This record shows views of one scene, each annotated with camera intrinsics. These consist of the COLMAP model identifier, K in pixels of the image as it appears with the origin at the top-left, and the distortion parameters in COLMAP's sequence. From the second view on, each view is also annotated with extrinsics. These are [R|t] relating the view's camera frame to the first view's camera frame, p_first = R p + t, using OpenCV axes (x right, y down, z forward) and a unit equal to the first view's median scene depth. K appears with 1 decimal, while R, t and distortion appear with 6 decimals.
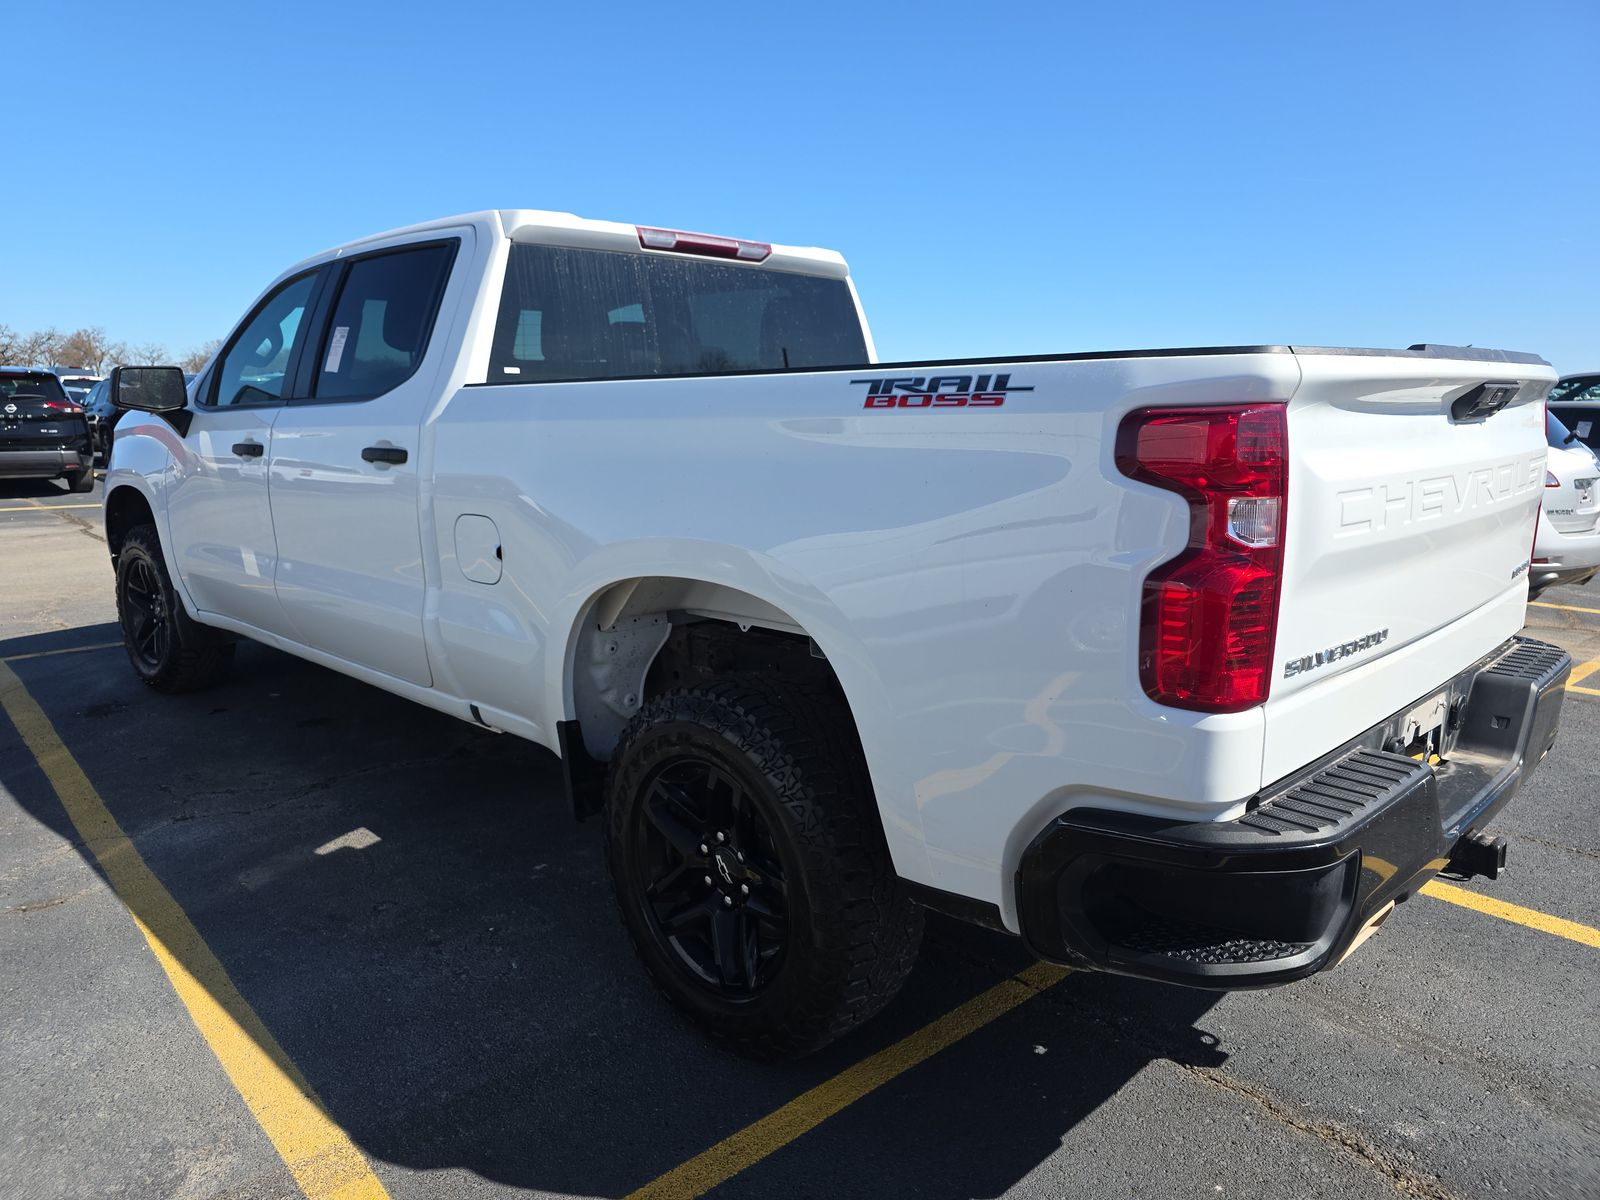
lens RADIAL K [[1078.8, 0, 800.0], [0, 1078.8, 600.0], [0, 0, 1]] dist [-0.010174, -0.003128]
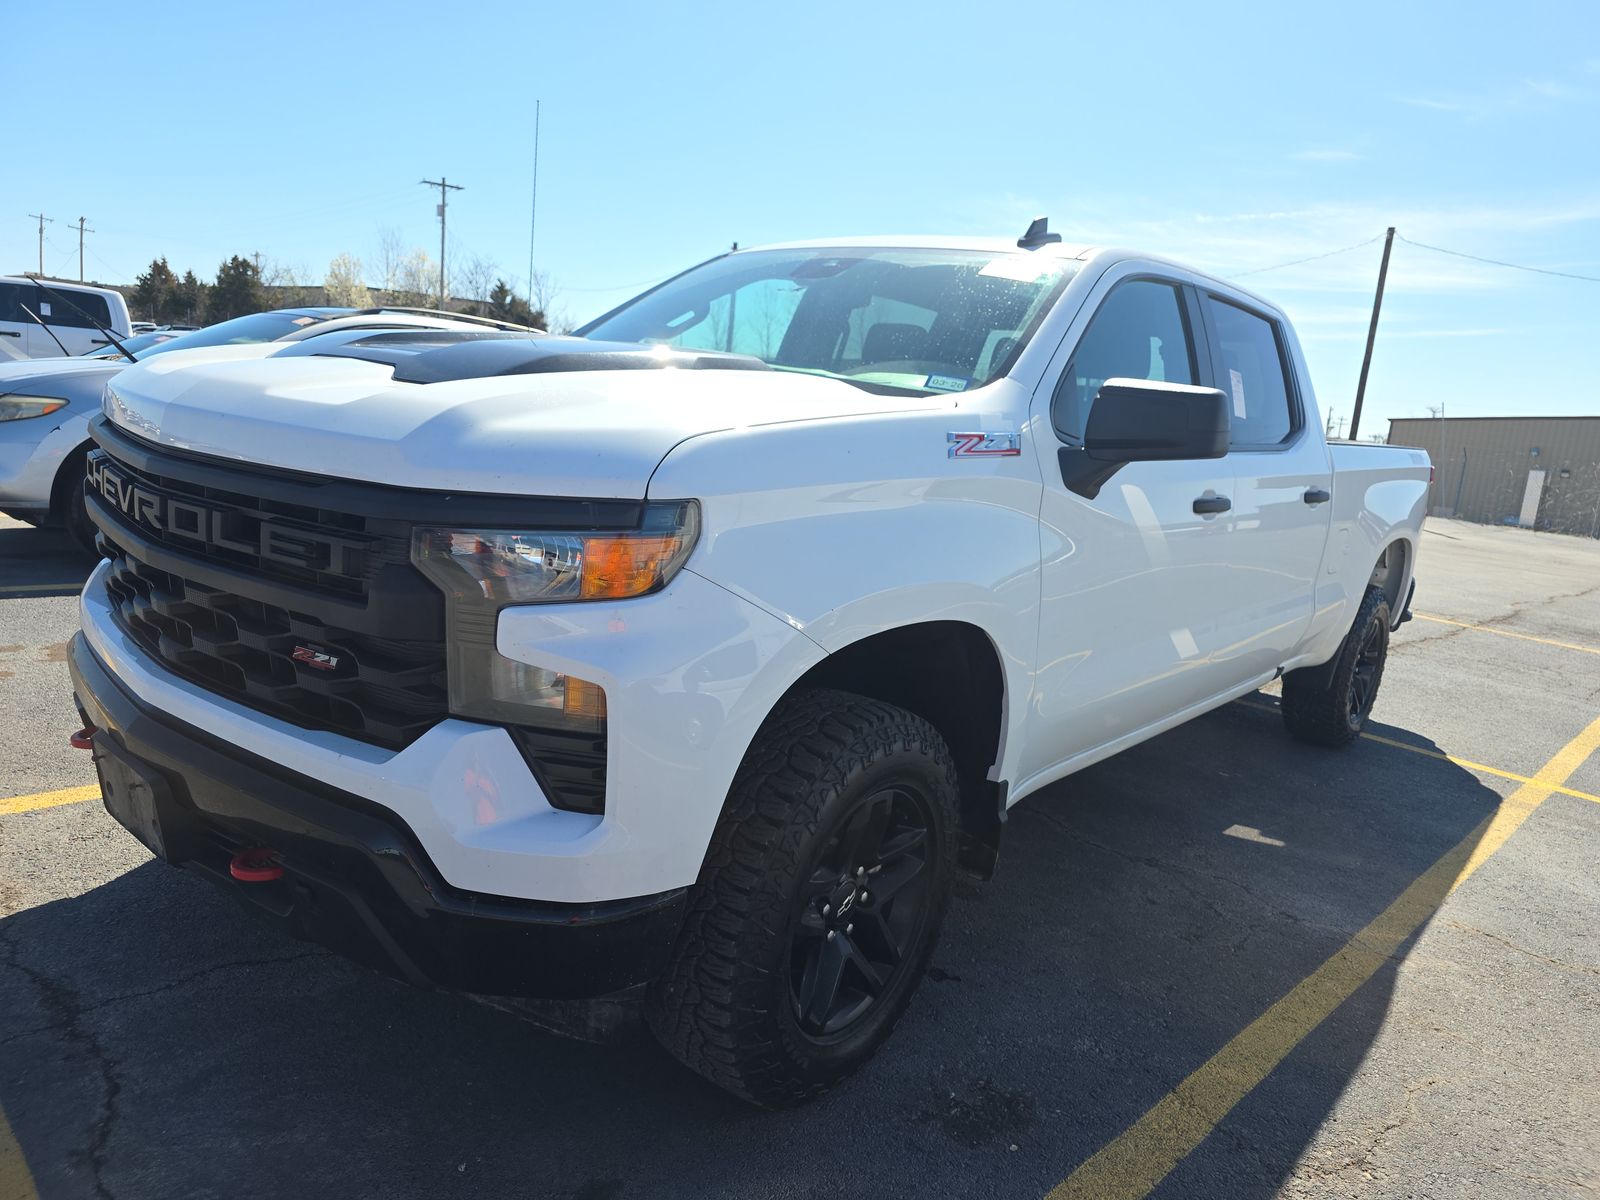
lens RADIAL K [[1074.6, 0, 800.0], [0, 1074.6, 600.0], [0, 0, 1]] dist [0.010573, 0.001021]
pose [[-0.068630, -0.095292, 0.993081, -1.457921], [0.189586, 0.976043, 0.106759, -0.230321], [-0.979463, 0.195602, -0.048920, 1.444742]]
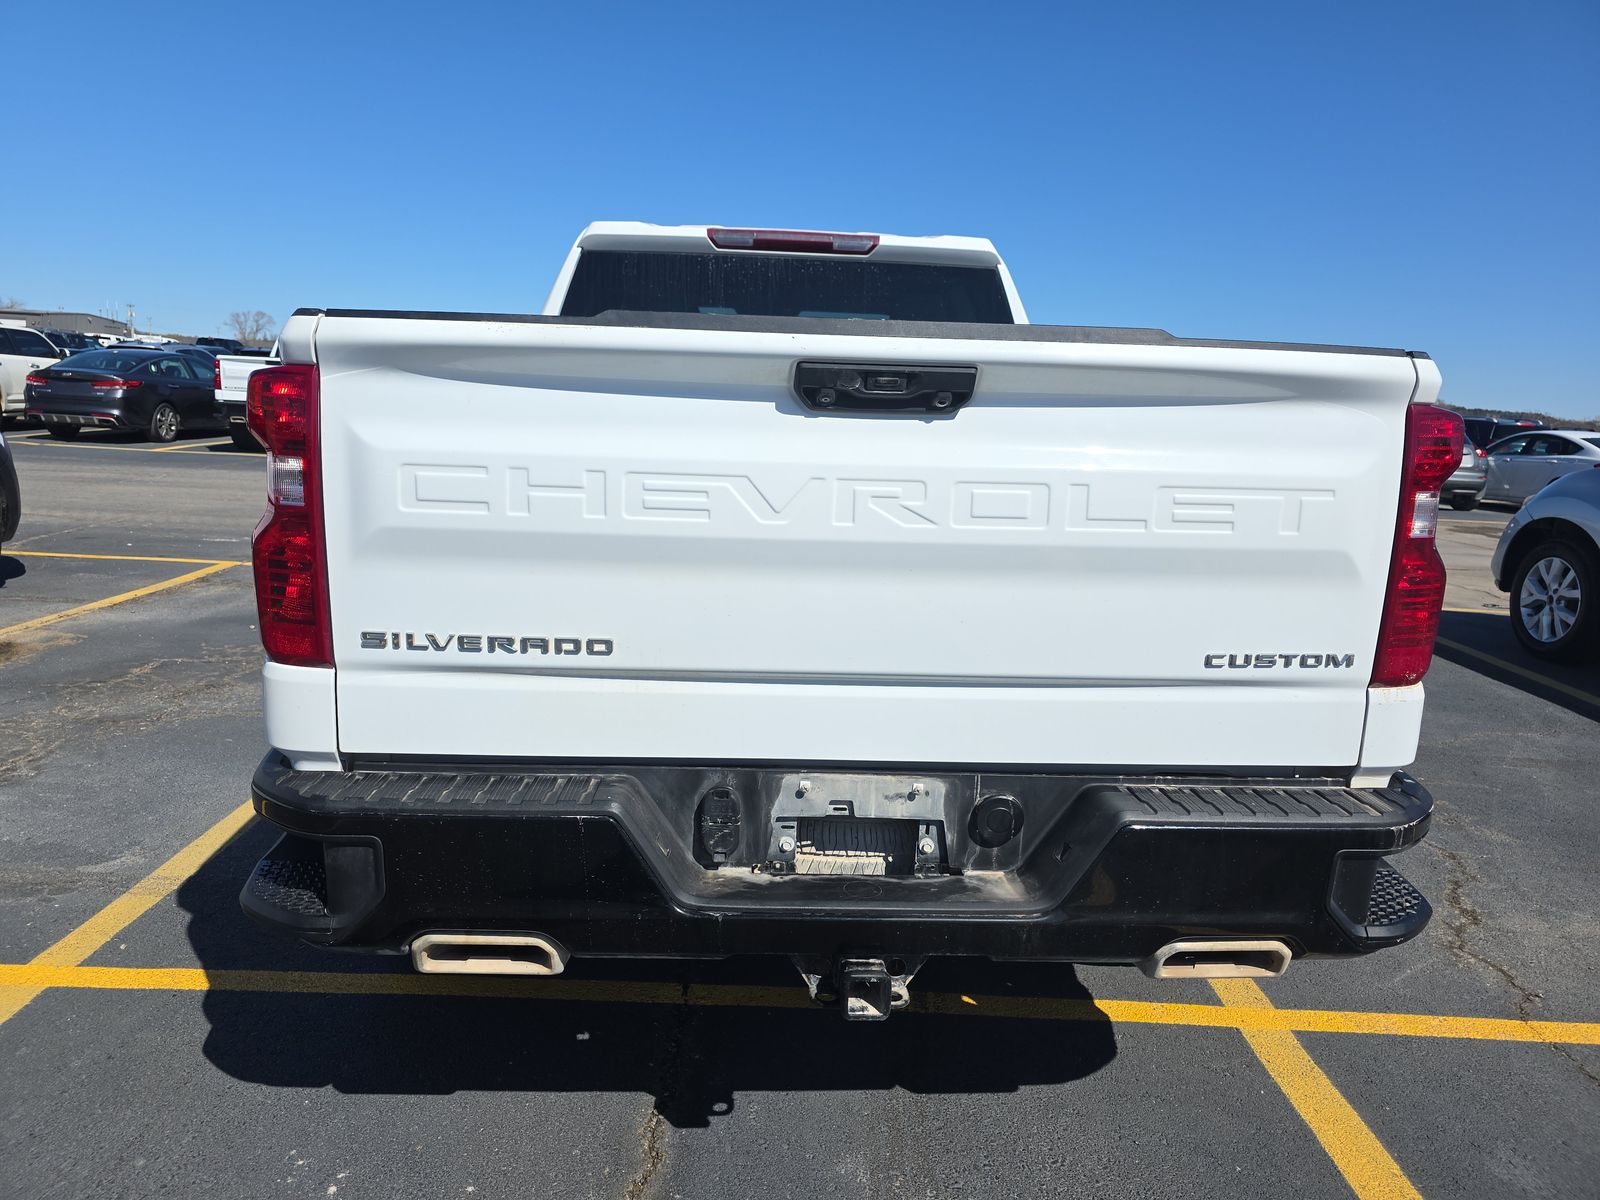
lens RADIAL K [[1074.6, 0, 800.0], [0, 1074.6, 600.0], [0, 0, 1]] dist [0.010573, 0.001021]
pose [[0.752989, 0.149459, -0.640835, 0.654982], [-0.155985, 0.986649, 0.046826, -0.037600], [0.639278, 0.064701, 0.766249, 0.235406]]
